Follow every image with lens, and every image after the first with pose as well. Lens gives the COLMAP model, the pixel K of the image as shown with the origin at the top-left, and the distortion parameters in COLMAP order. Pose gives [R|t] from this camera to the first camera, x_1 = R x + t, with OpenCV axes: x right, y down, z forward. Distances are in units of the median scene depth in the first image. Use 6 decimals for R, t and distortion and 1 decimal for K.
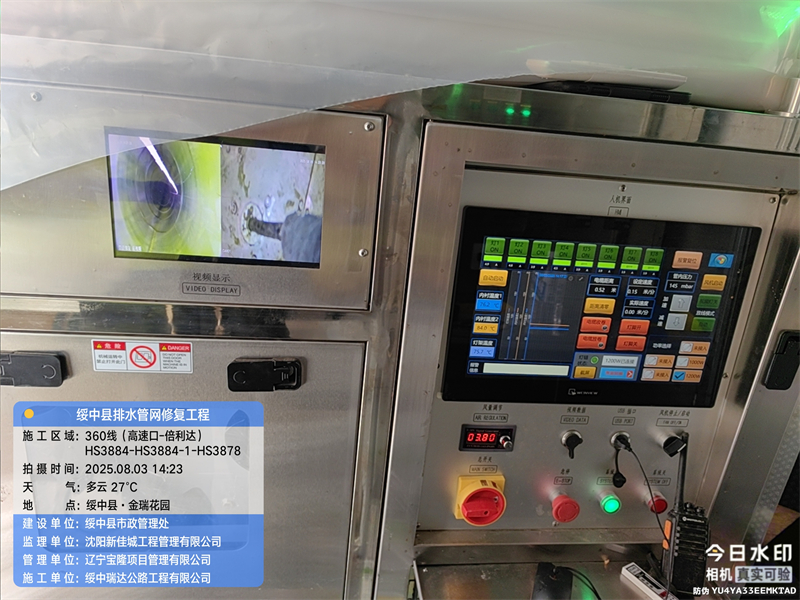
lens RADIAL K [[577.6, 0, 397.2], [0, 577.6, 299.5], [0, 0, 1]] dist [0.029658, -0.050227]
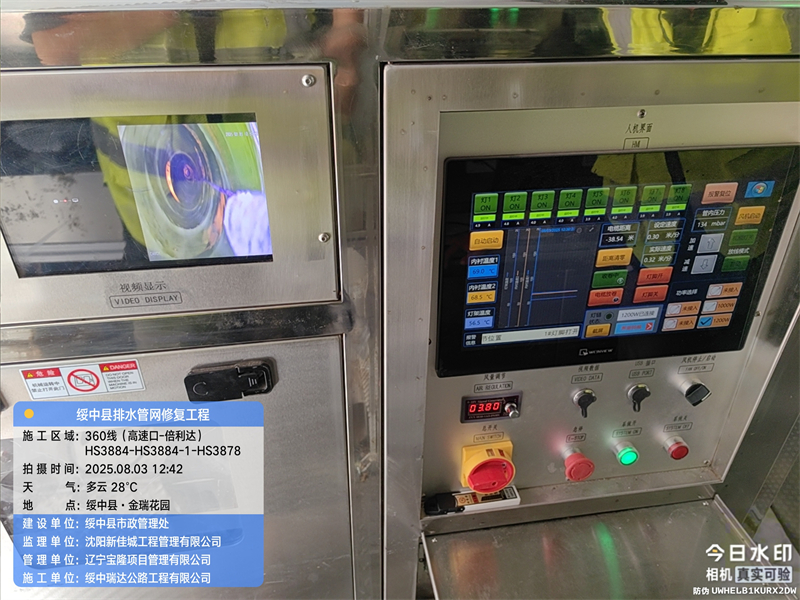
lens RADIAL K [[577.6, 0, 396.9], [0, 577.6, 300.5], [0, 0, 1]] dist [0.029658, -0.050227]
pose [[0.995702, -0.091129, -0.016552, 0.041923], [0.092580, 0.973999, 0.206775, -0.131100], [-0.002721, -0.207419, 0.978248, 0.159900]]
